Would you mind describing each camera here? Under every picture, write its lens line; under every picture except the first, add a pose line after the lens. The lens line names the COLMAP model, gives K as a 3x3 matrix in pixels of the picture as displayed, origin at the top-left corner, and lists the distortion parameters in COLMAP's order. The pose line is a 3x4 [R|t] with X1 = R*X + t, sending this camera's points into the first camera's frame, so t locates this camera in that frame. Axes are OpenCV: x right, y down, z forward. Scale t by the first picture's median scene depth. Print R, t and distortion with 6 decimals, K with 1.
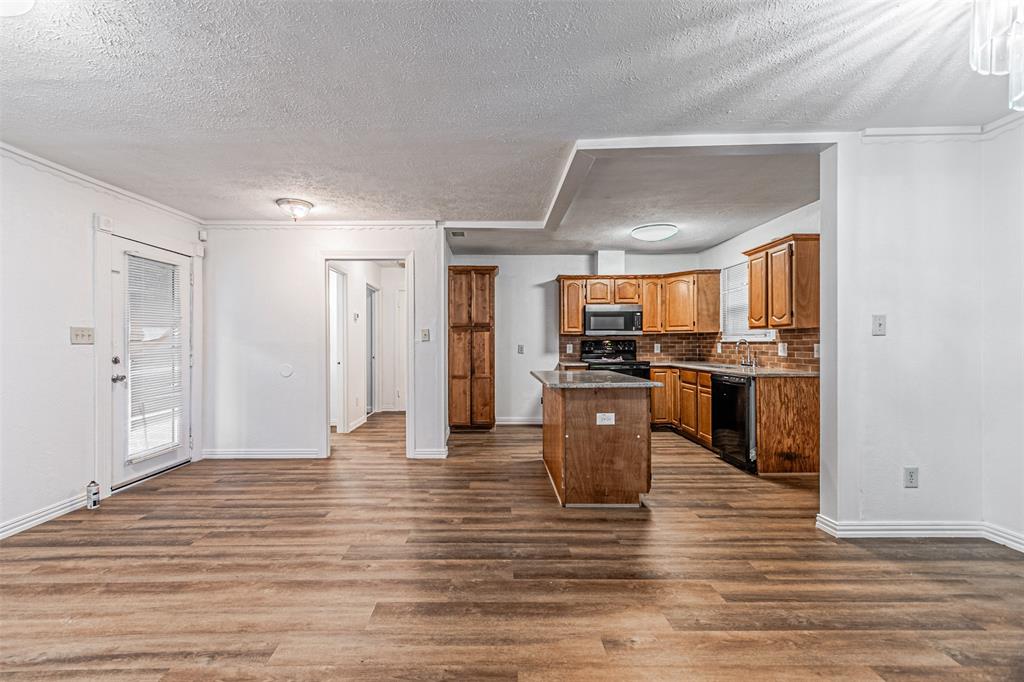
lens RADIAL K [[443.7, 0, 491.7], [0, 443.7, 346.8], [0, 0, 1]] dist [0.009097, -0.000134]
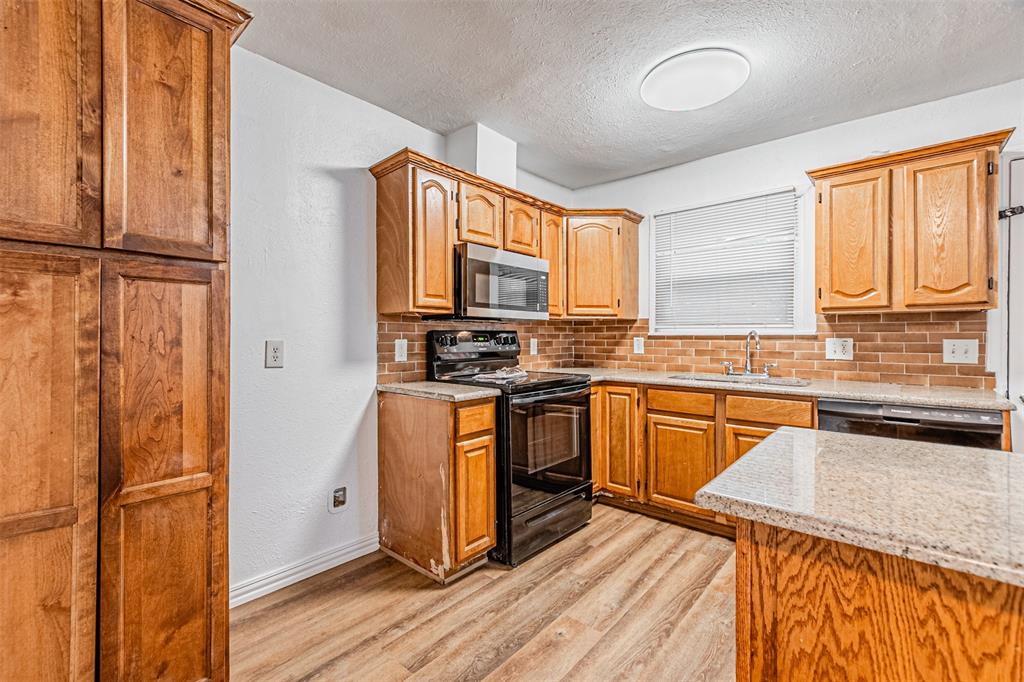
lens RADIAL K [[449.2, 0, 497.9], [0, 449.2, 337.5], [0, 0, 1]] dist [0.004954, -0.000089]
pose [[0.660220, 0.002219, 0.751069, -0.109663], [0.002494, 0.999984, -0.005147, -0.007500], [-0.751068, 0.005272, 0.660204, 1.014245]]
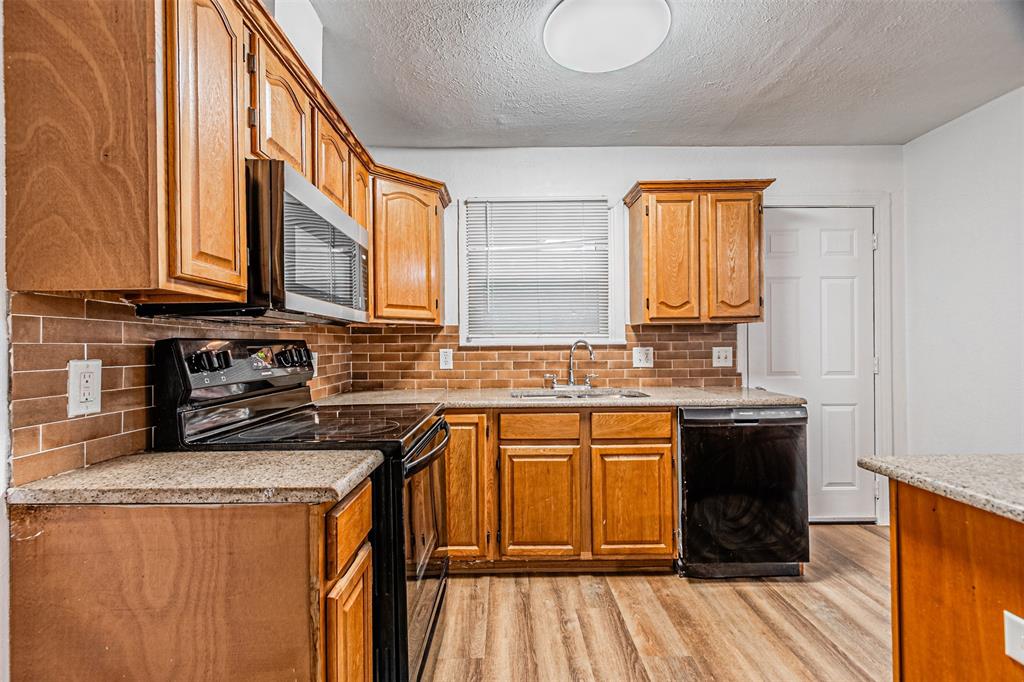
lens RADIAL K [[453.4, 0, 506.8], [0, 453.4, 343.4], [0, 0, 1]] dist [0.009182, -0.000248]
pose [[-0.015455, 0.010058, 0.999830, 0.010183], [0.017443, 0.999800, -0.009788, -0.011293], [-0.999728, 0.017289, -0.015628, 1.292634]]
